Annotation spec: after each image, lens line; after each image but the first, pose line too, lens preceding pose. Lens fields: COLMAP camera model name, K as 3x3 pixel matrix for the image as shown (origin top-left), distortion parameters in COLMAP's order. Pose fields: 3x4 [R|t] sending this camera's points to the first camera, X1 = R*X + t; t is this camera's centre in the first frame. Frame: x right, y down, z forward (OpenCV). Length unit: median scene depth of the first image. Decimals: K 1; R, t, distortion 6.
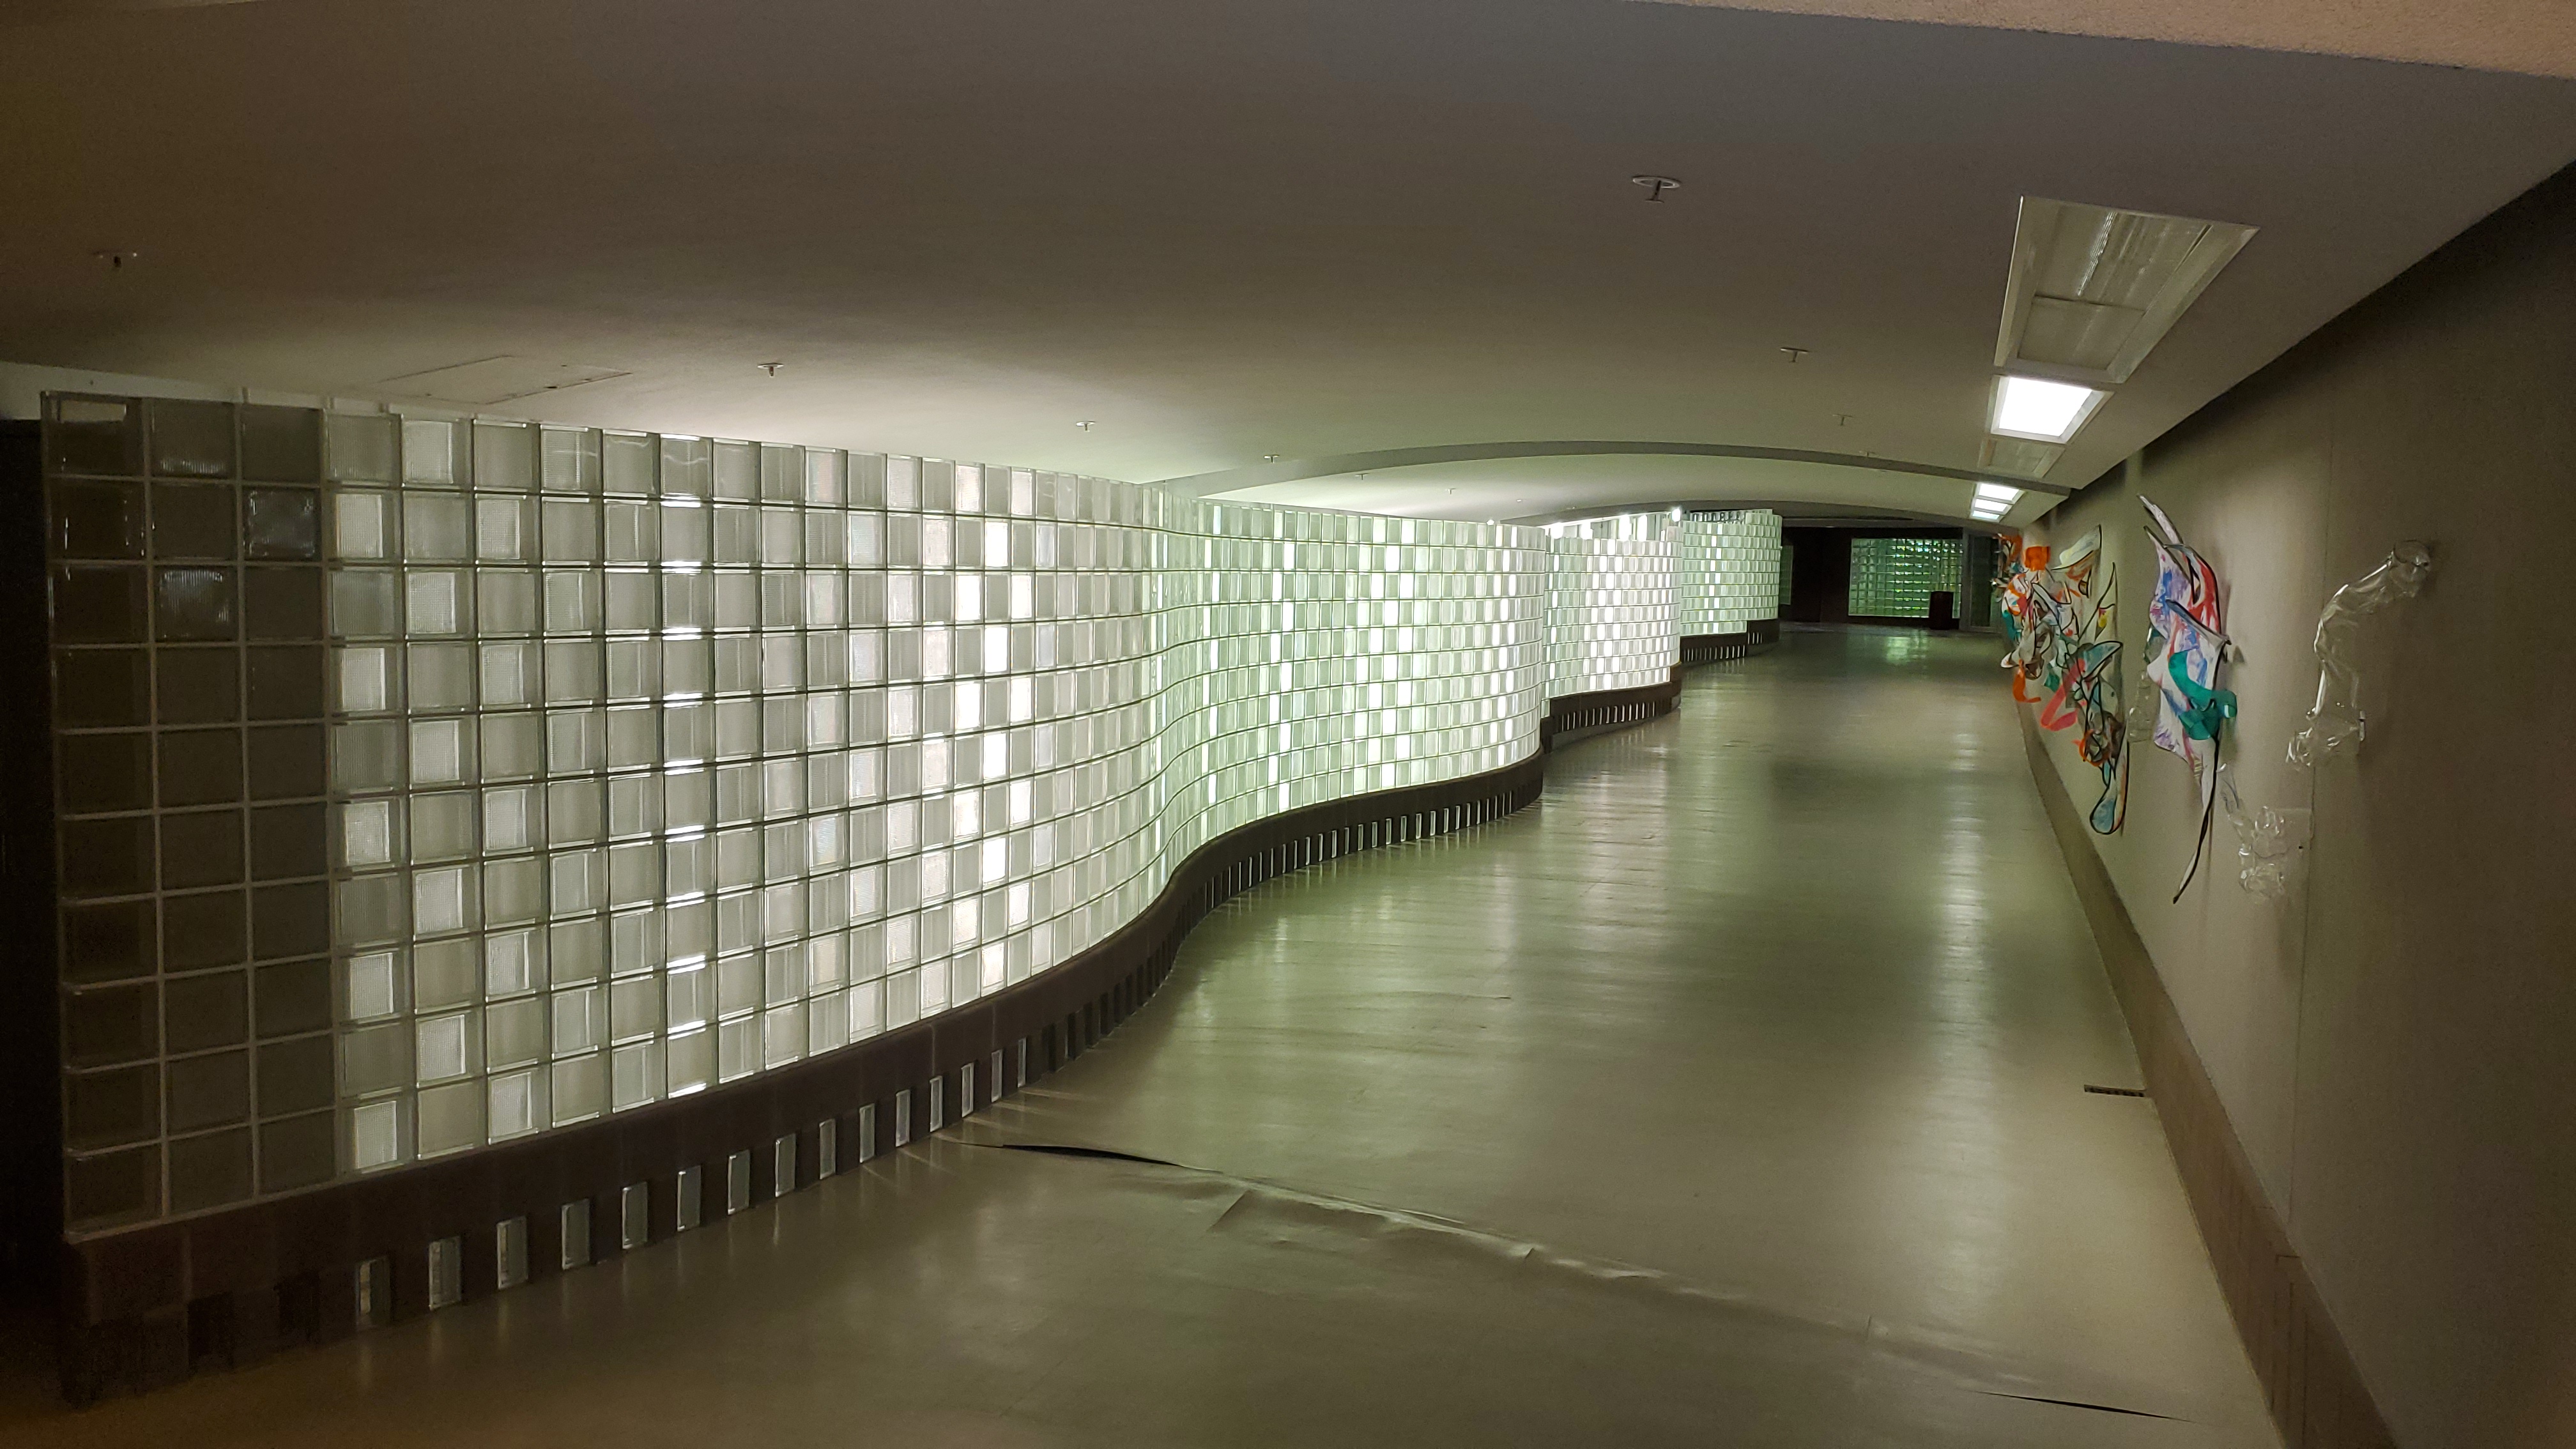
lens RADIAL K [[1949.6, 0, 1292.9], [0, 1949.6, 688.9], [0, 0, 1]] dist [0.054232, -0.004953]
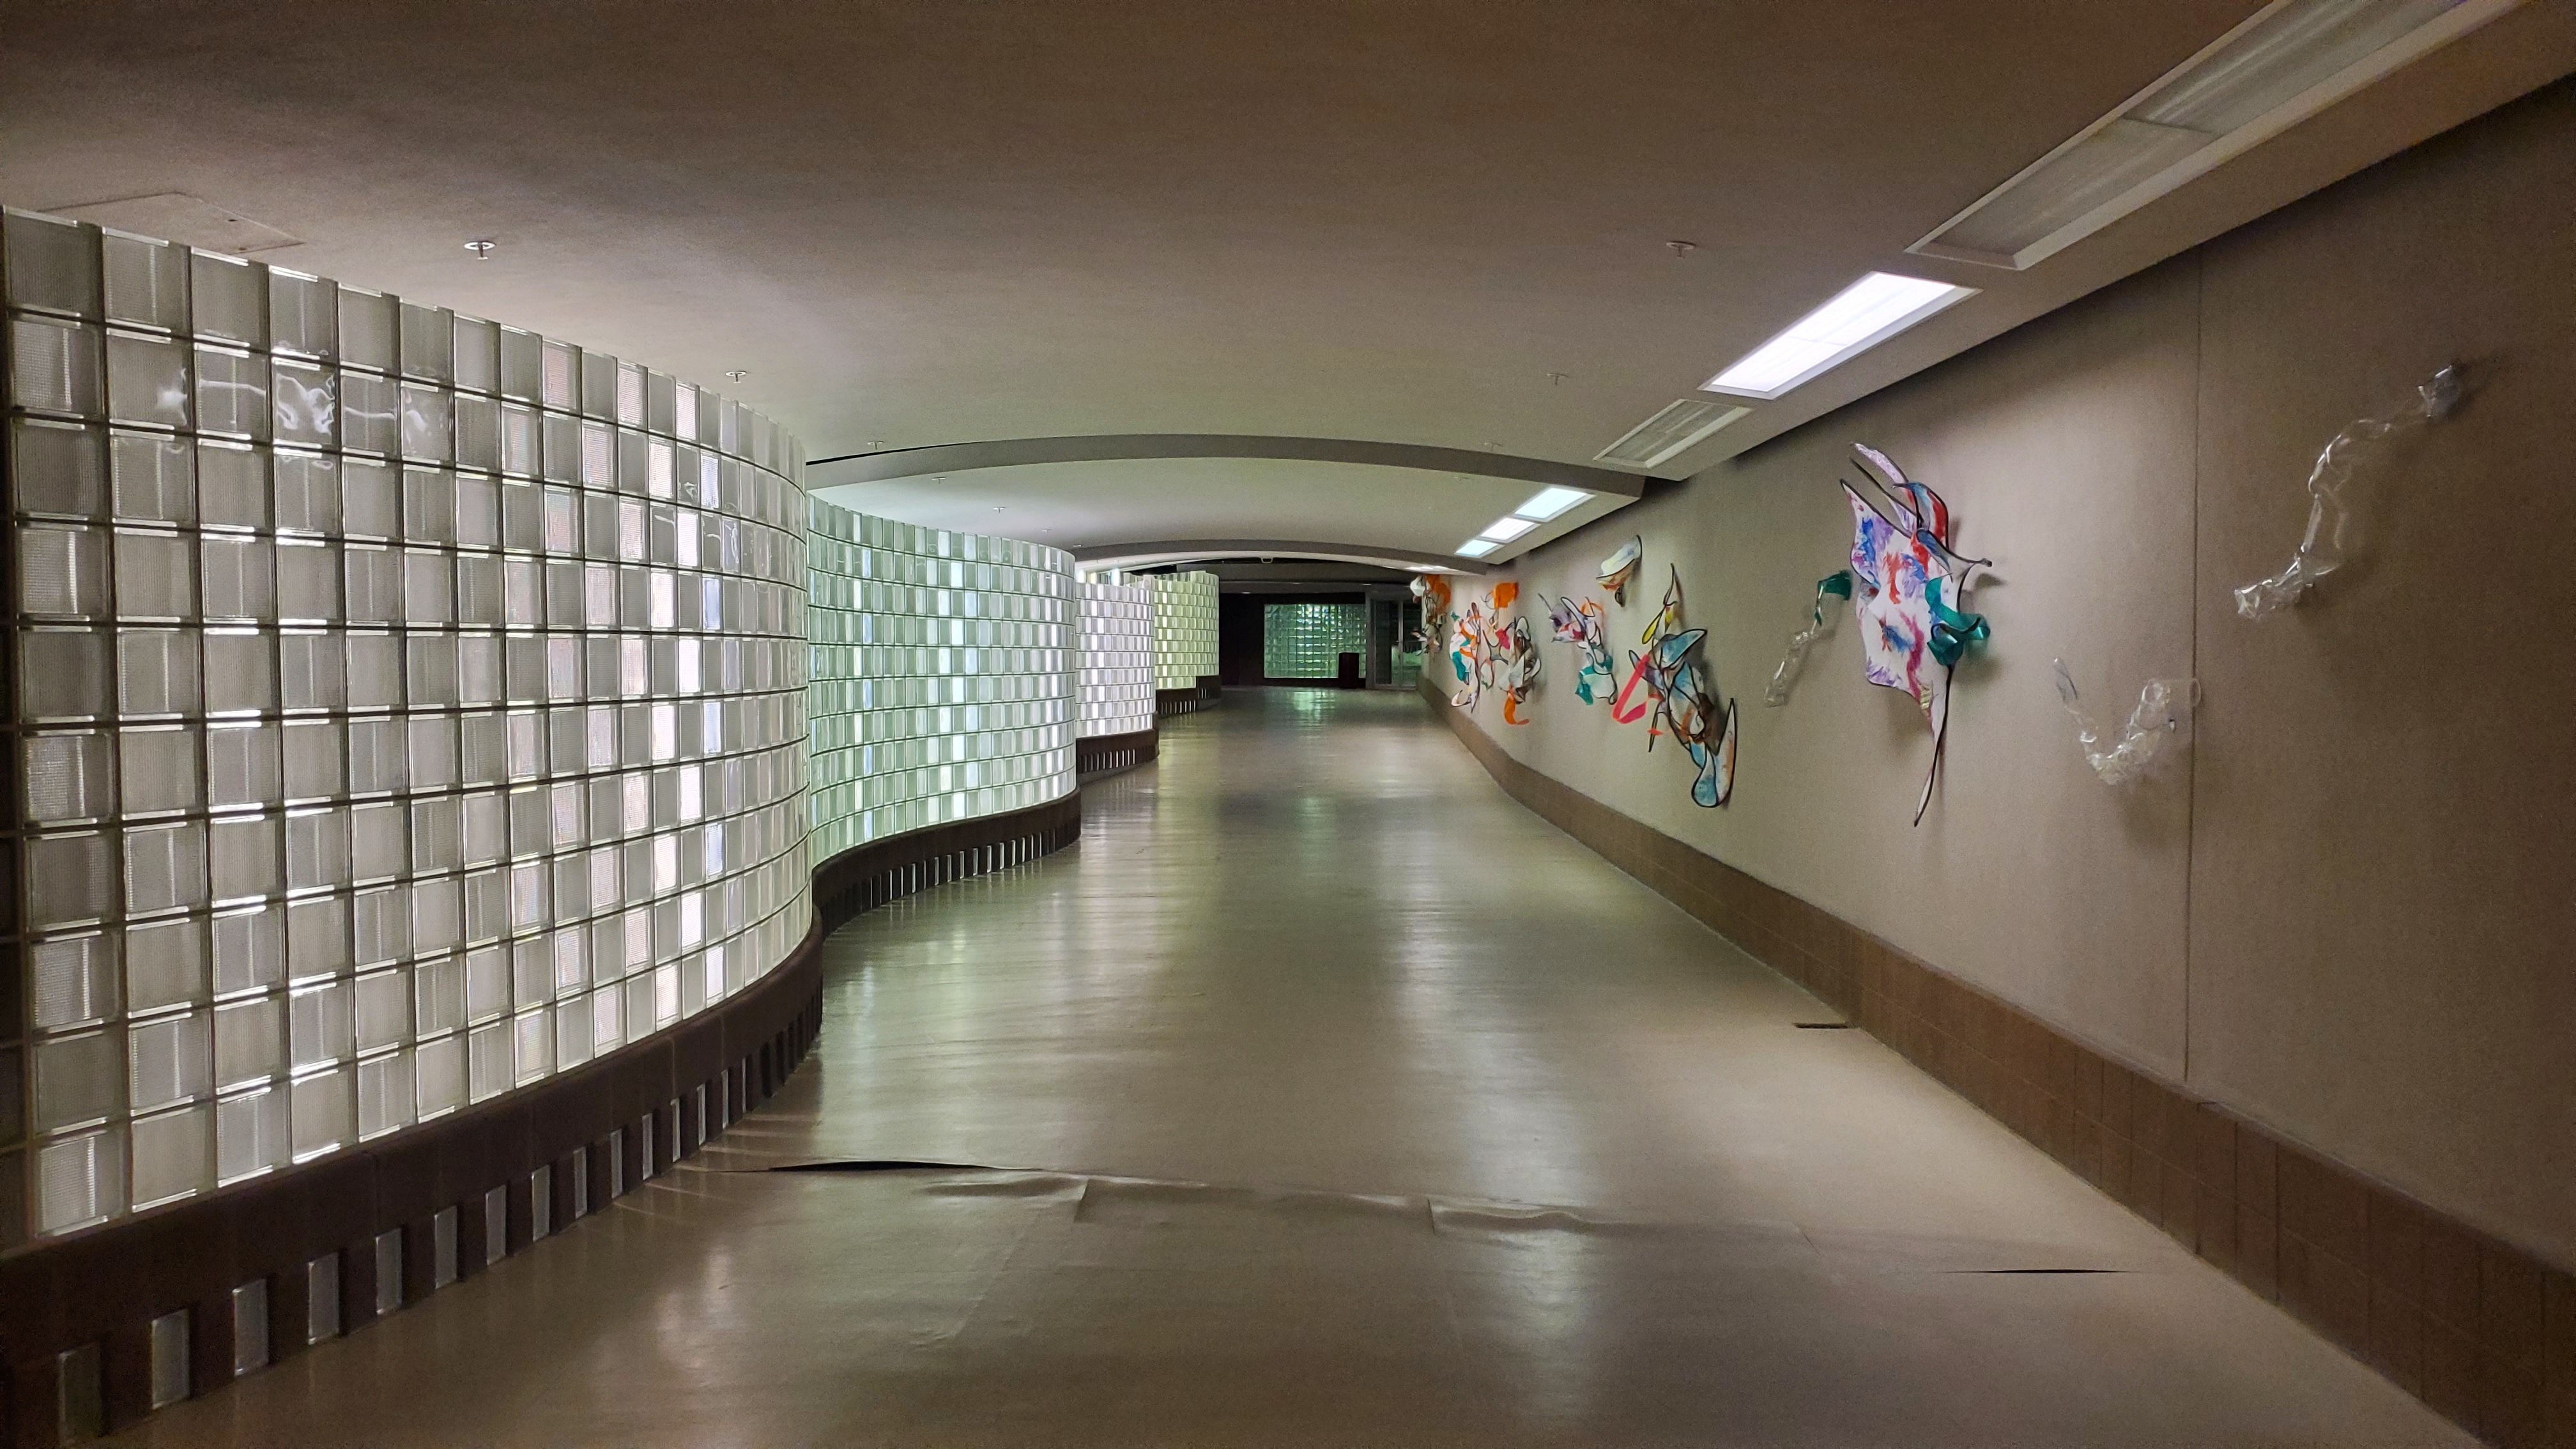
lens RADIAL K [[1981.6, 0, 1288.0], [0, 1981.6, 724.5], [0, 0, 1]] dist [0.055480, -0.001639]
pose [[0.954045, -0.029523, 0.298206, -0.098287], [0.036254, 0.999197, -0.017064, 0.032422], [-0.297463, 0.027091, 0.954349, 0.048161]]
